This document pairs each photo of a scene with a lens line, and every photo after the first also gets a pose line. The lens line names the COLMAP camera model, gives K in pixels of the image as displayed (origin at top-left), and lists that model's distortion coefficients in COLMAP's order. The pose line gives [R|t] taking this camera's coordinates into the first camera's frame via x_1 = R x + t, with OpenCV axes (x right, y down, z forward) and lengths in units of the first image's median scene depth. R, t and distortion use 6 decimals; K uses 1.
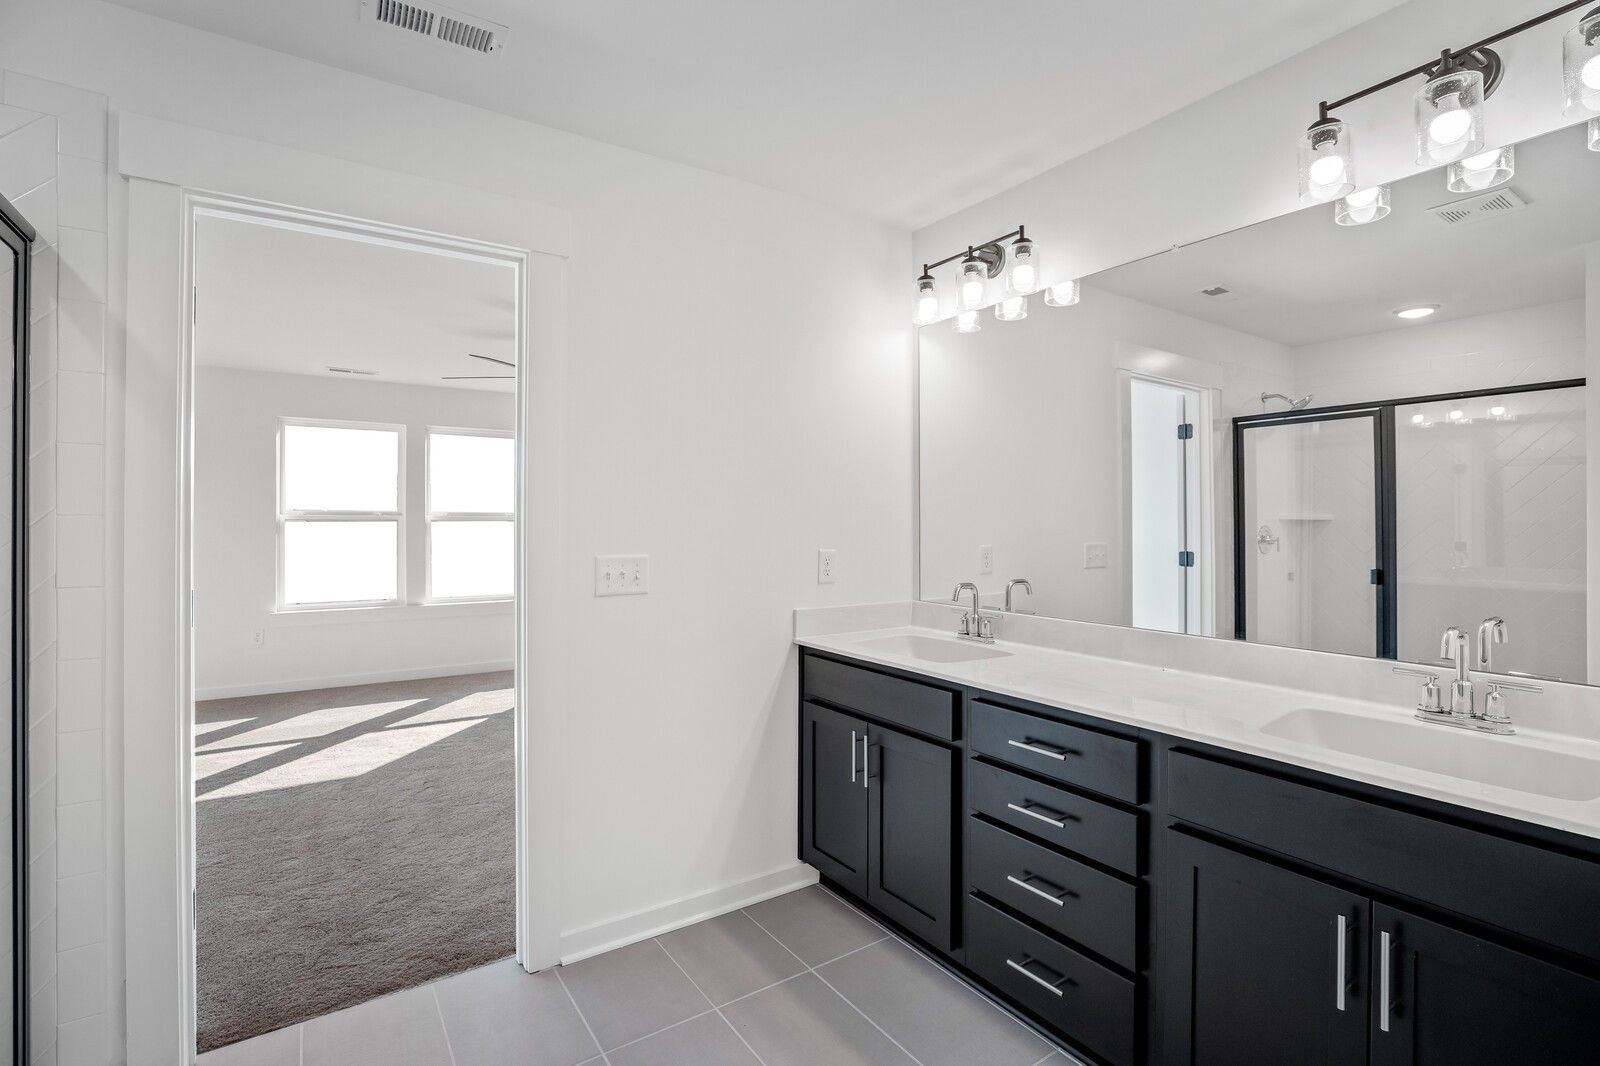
lens RADIAL K [[740.9, 0, 800.0], [0, 740.9, 533.0], [0, 0, 1]] dist [-0.002608, 0.000219]
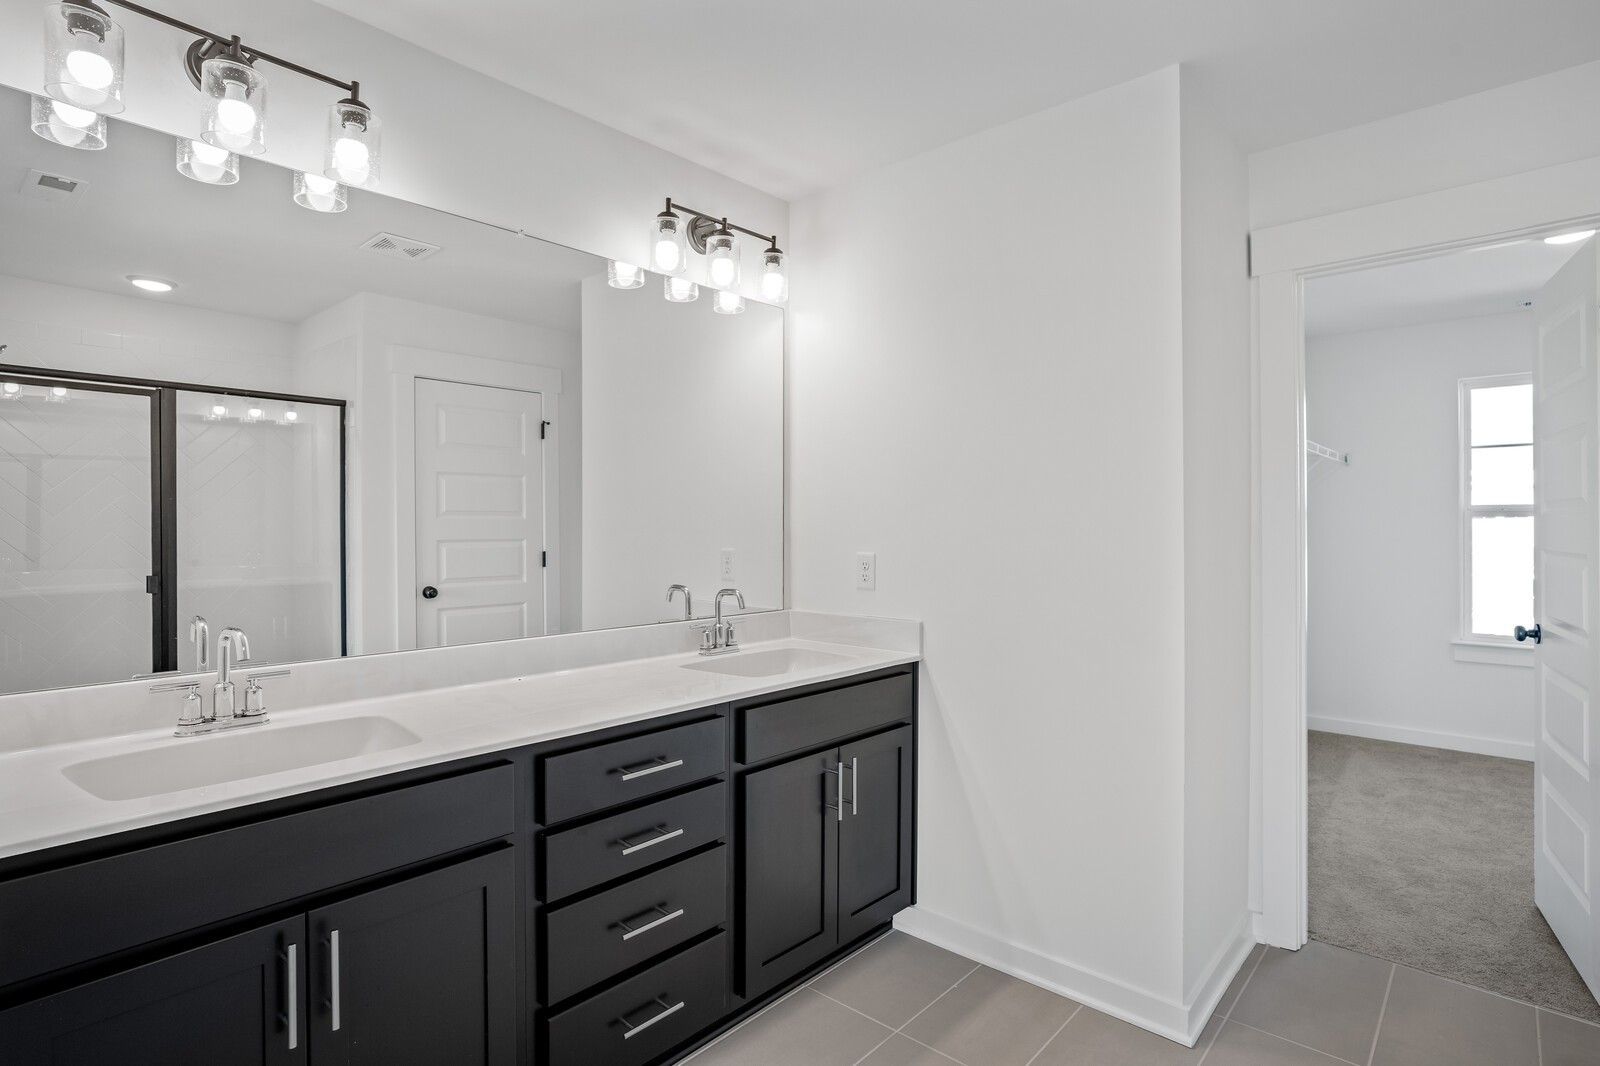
lens RADIAL K [[835.0, 0, 794.9], [0, 835.0, 527.6], [0, 0, 1]] dist [-0.002063, 0.002761]
pose [[-0.230119, -0.005182, 0.973149, -0.365623], [0.009929, 0.999921, 0.007673, -0.006642], [-0.973112, 0.011428, -0.230049, 0.535031]]
